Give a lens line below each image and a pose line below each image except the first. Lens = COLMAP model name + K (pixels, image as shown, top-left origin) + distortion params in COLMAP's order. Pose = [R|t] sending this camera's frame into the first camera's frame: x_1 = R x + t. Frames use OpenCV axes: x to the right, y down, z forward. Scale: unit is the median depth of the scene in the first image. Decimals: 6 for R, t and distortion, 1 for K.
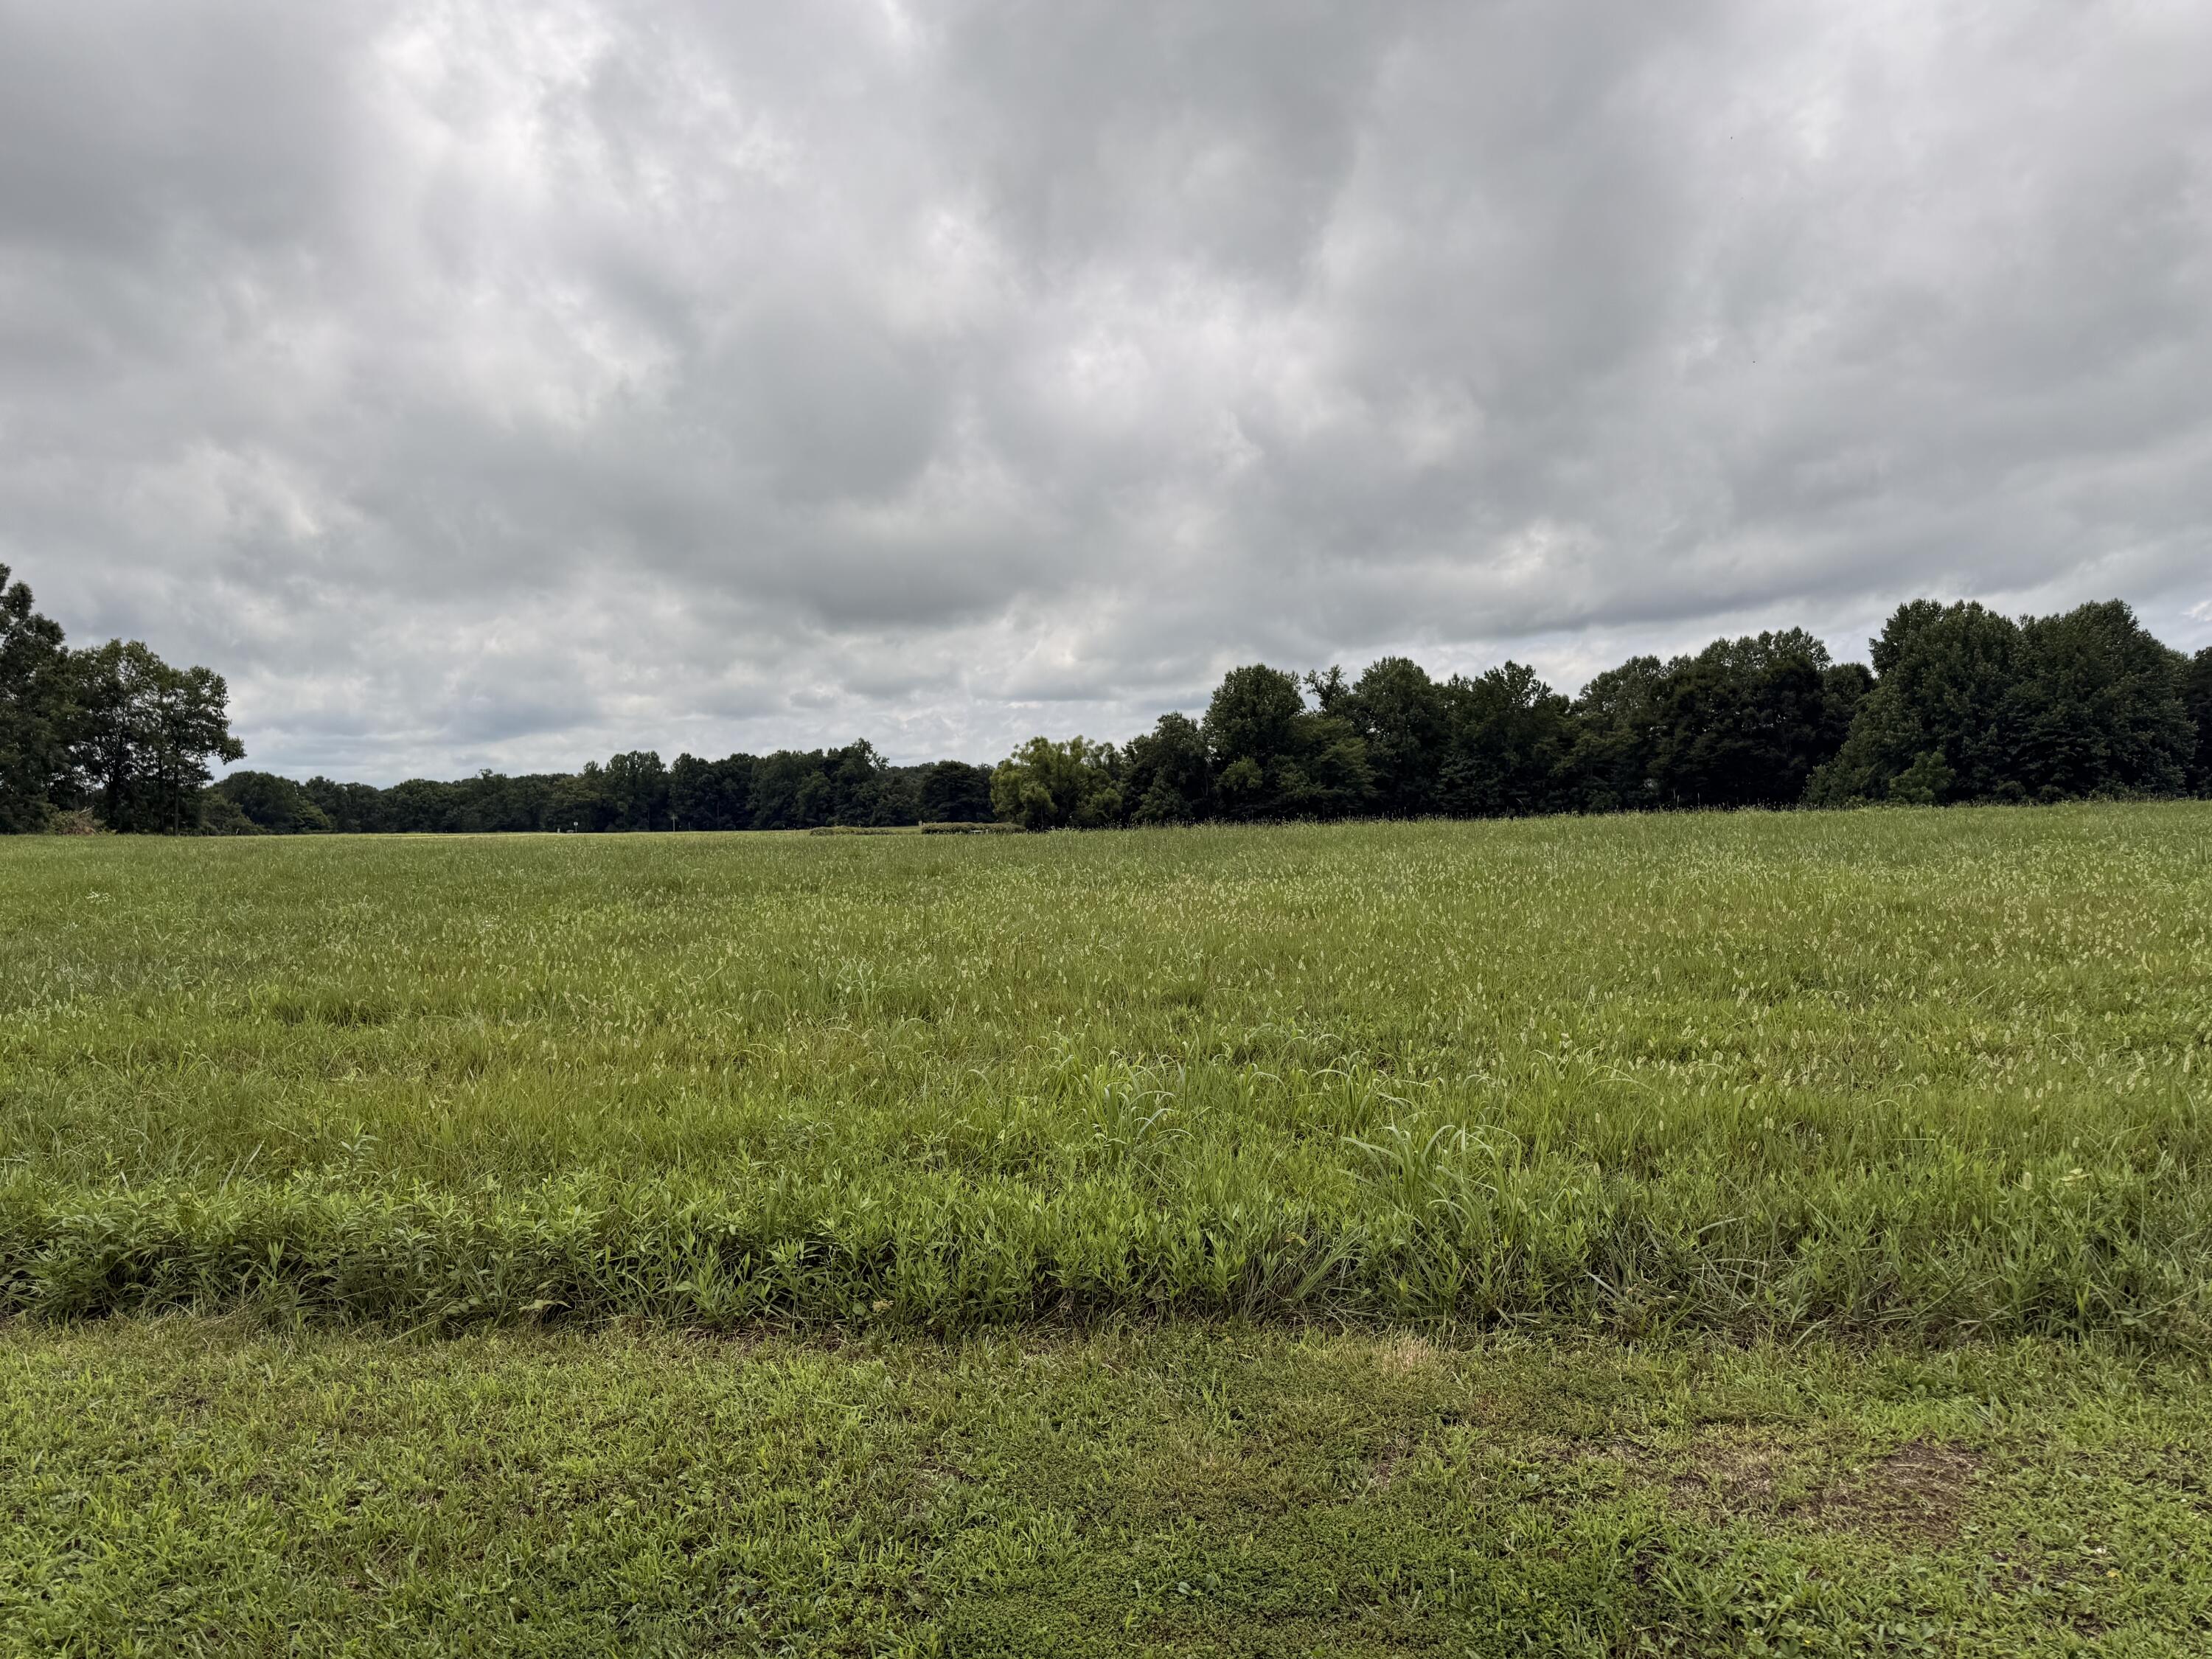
lens RADIAL K [[1597.3, 0, 1081.0], [0, 1597.3, 872.6], [0, 0, 1]] dist [0.091223, -0.105346]
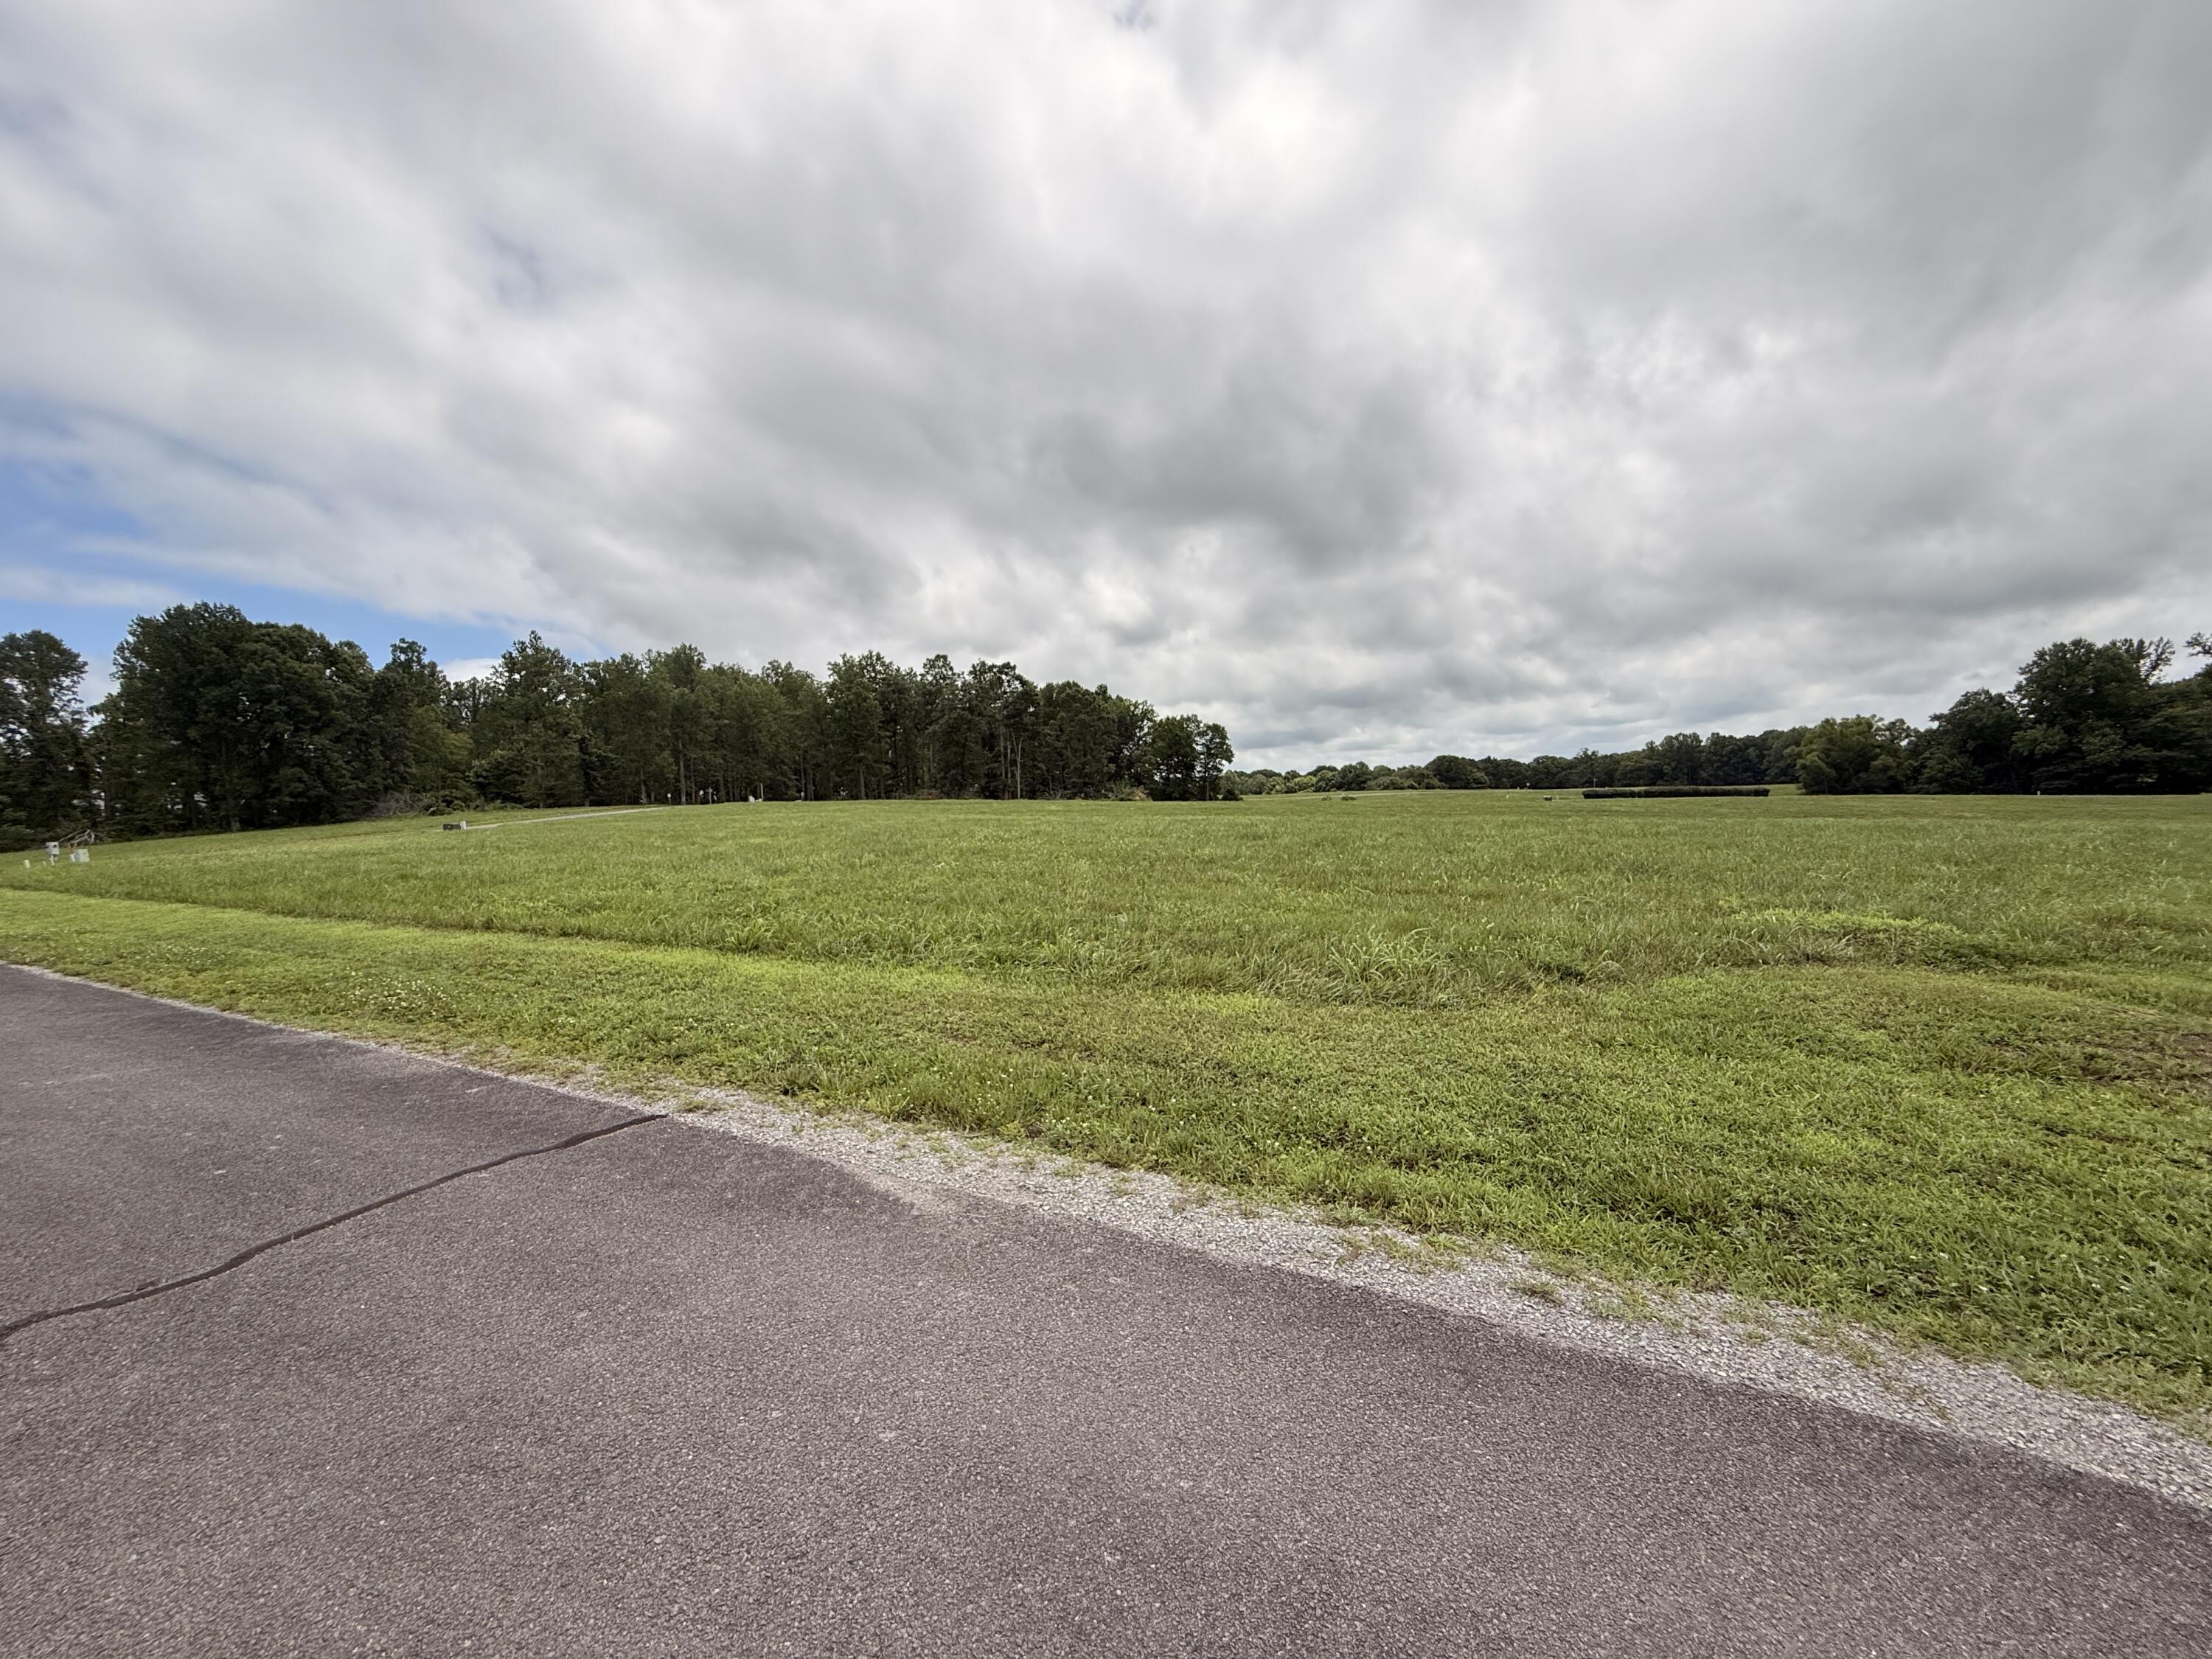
lens RADIAL K [[885.4, 0, 1094.3], [0, 885.4, 864.1], [0, 0, 1]] dist [0.002357, -0.005773]
pose [[0.540373, 0.073970, -0.838168, 0.257990], [-0.015930, 0.996849, 0.077703, -0.011958], [0.841275, -0.028637, 0.539849, 0.098749]]
